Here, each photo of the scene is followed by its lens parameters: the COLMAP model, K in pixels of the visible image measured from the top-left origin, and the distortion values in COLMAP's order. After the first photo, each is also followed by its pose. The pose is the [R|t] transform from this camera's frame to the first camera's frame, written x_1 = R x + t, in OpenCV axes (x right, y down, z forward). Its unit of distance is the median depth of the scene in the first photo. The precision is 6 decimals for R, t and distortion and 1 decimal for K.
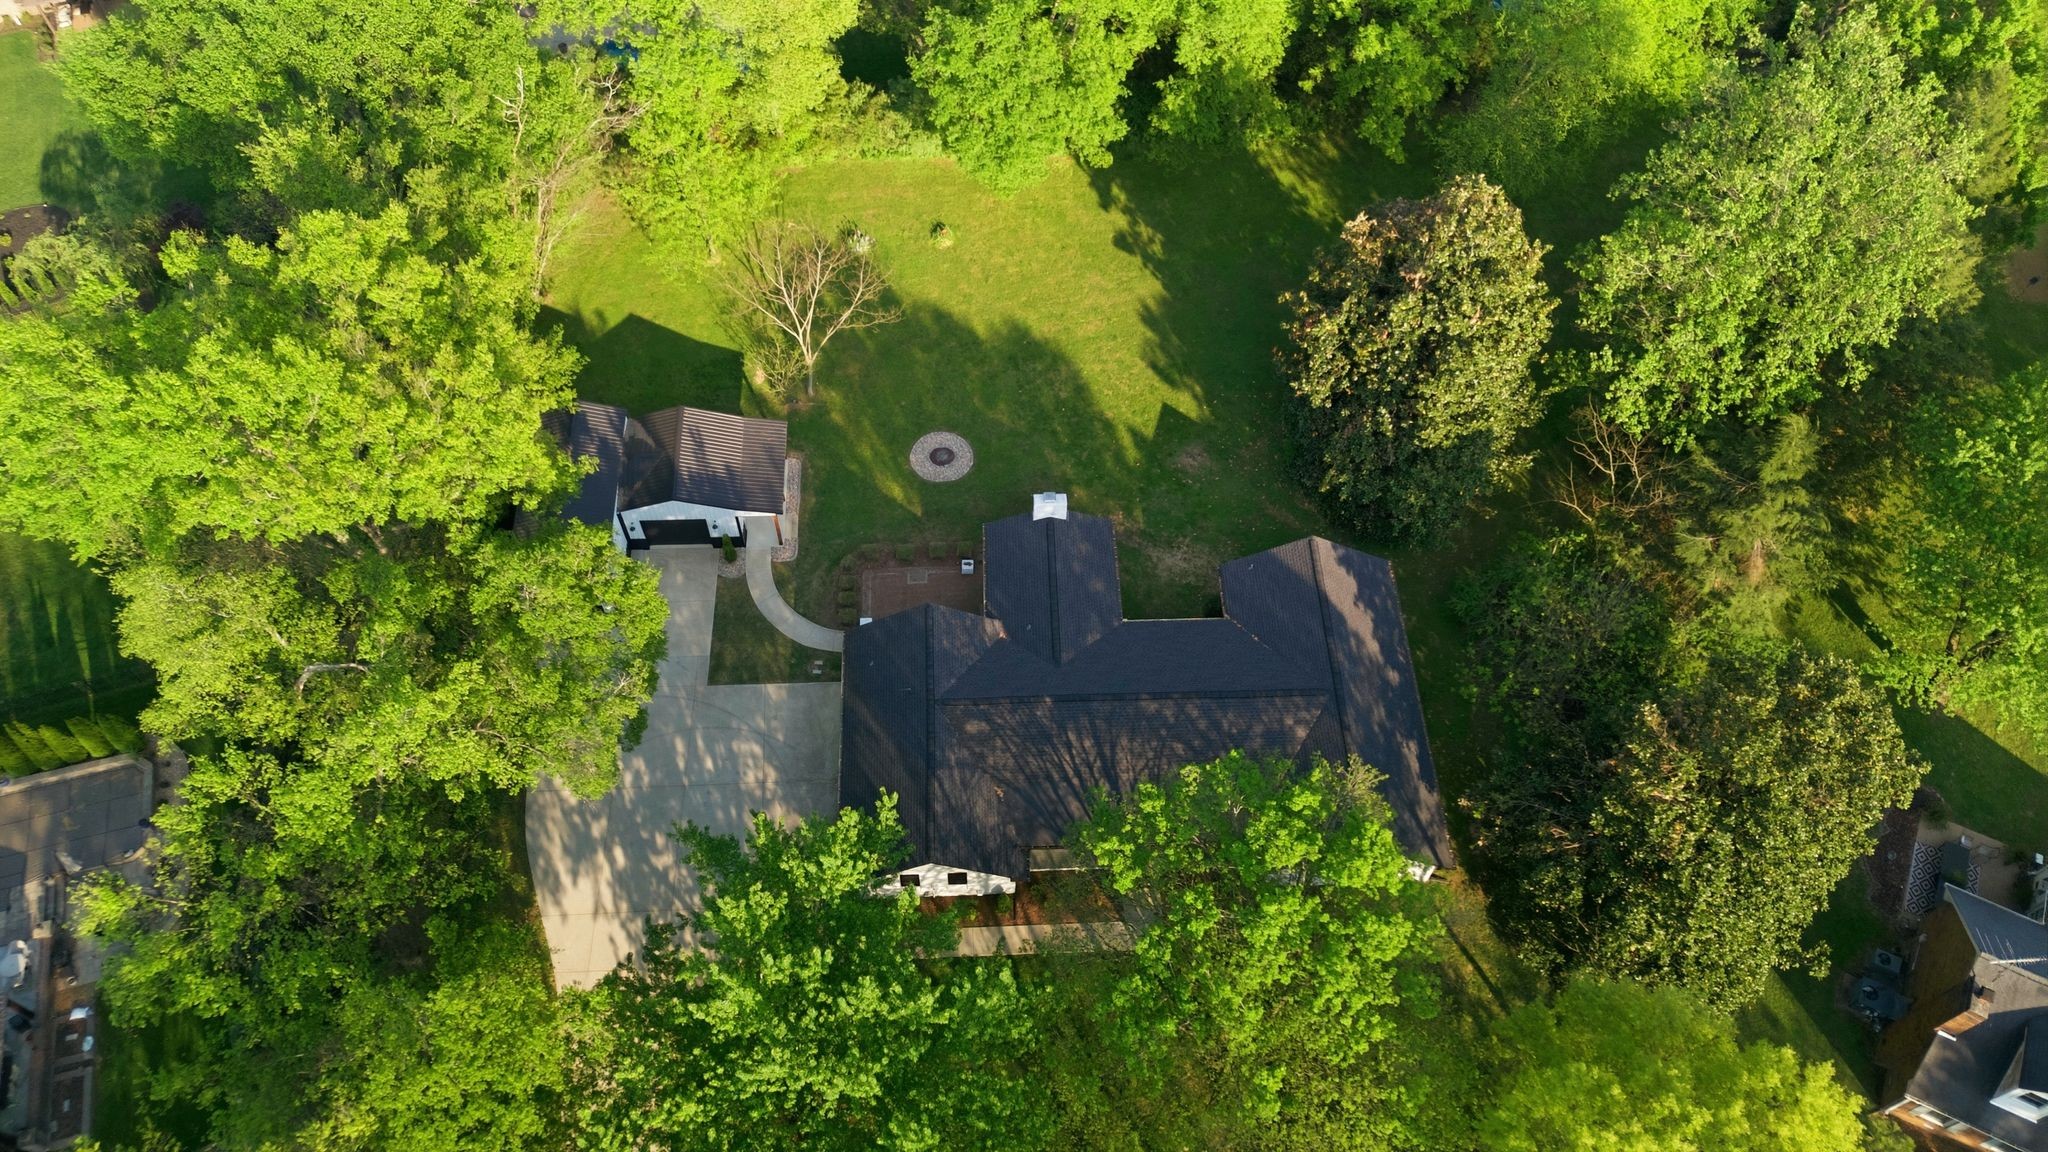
lens RADIAL K [[1501.0, 0, 1017.3], [0, 1501.0, 574.2], [0, 0, 1]] dist [0.101468, -0.163862]
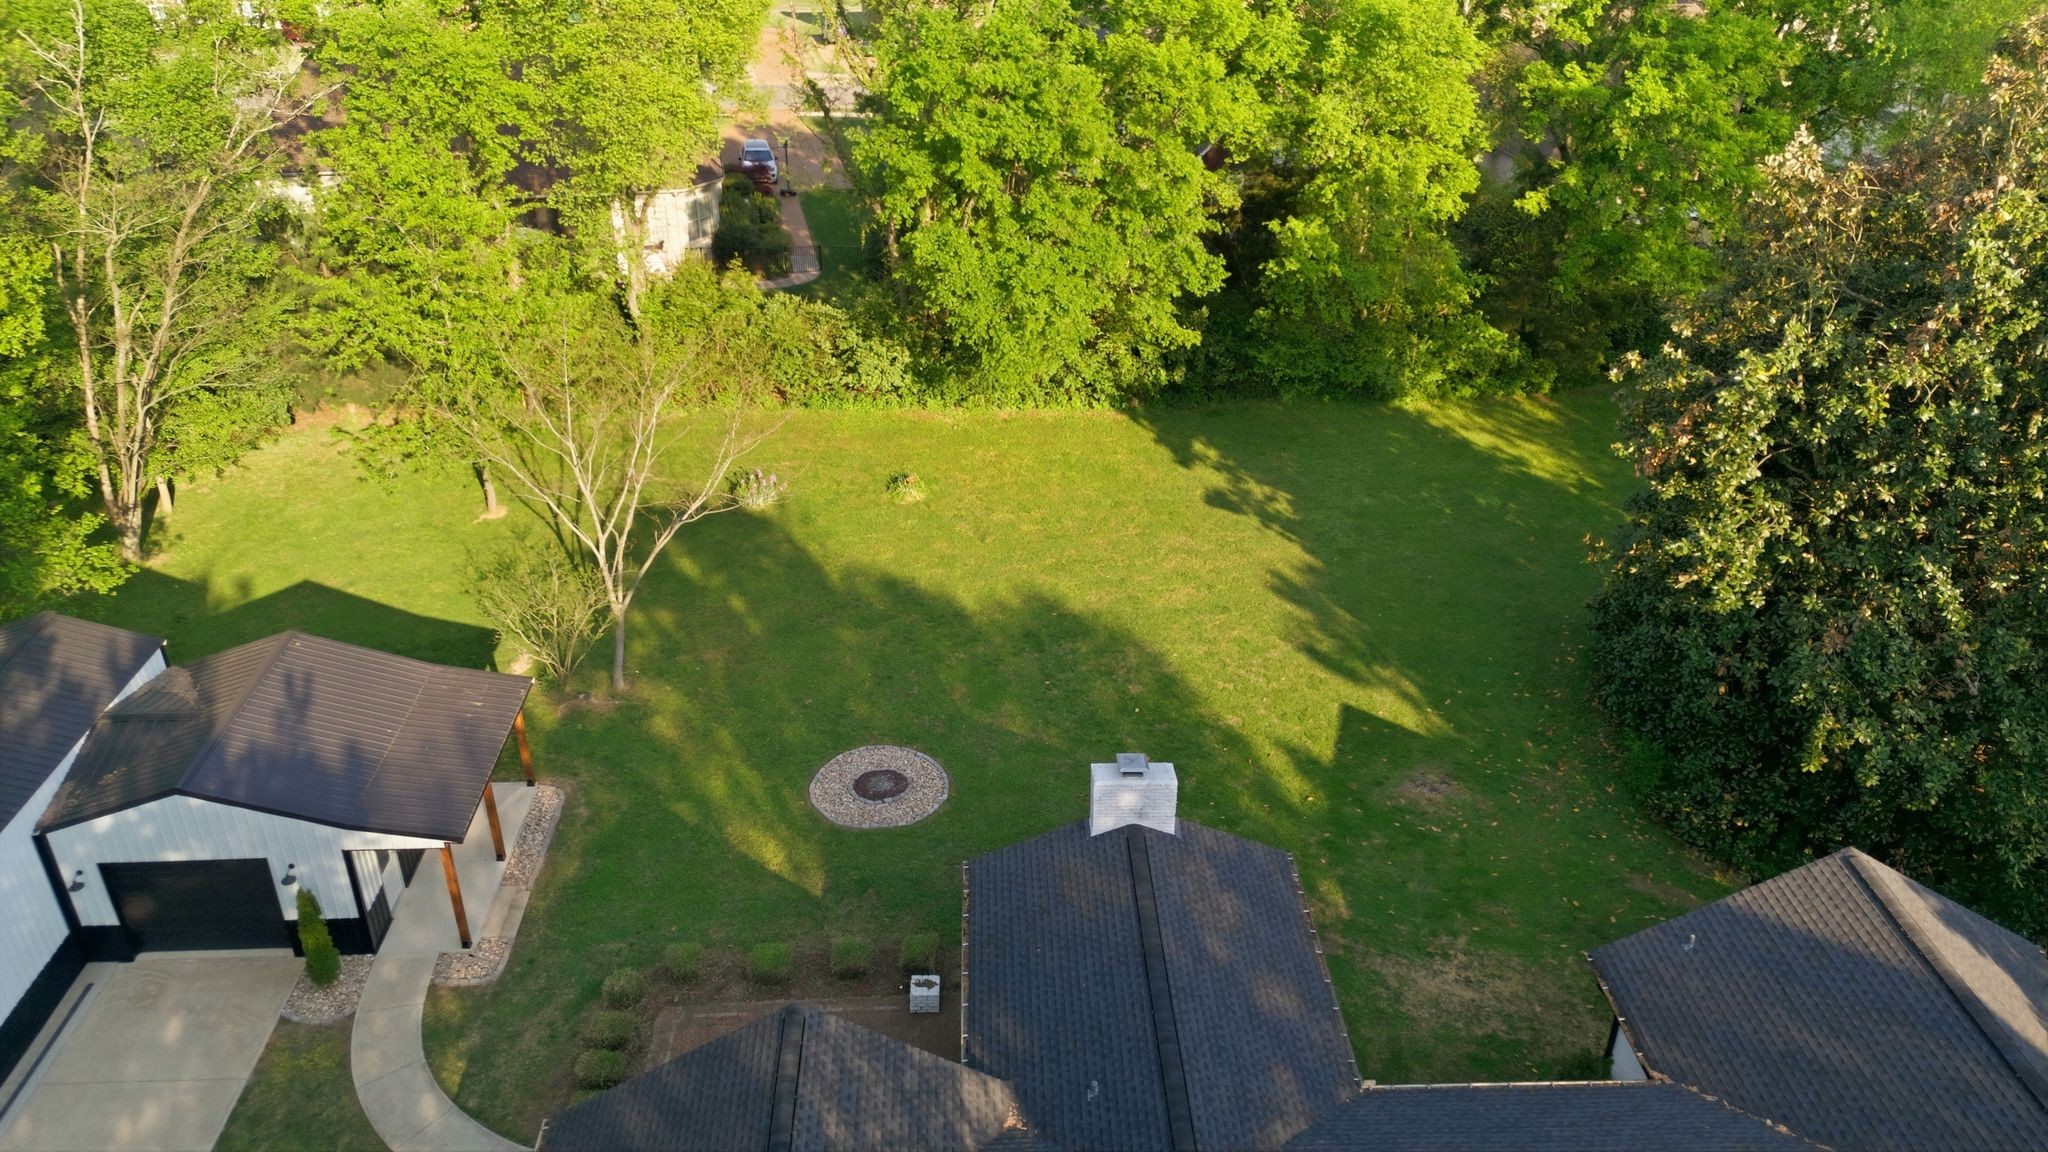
lens RADIAL K [[1501.0, 0, 1017.3], [0, 1501.0, 574.2], [0, 0, 1]] dist [0.101468, -0.163862]
pose [[0.999945, -0.009194, -0.005048, -0.005368], [0.005747, 0.882888, -0.469548, 0.079663], [0.008773, 0.469493, 0.882892, 0.560548]]
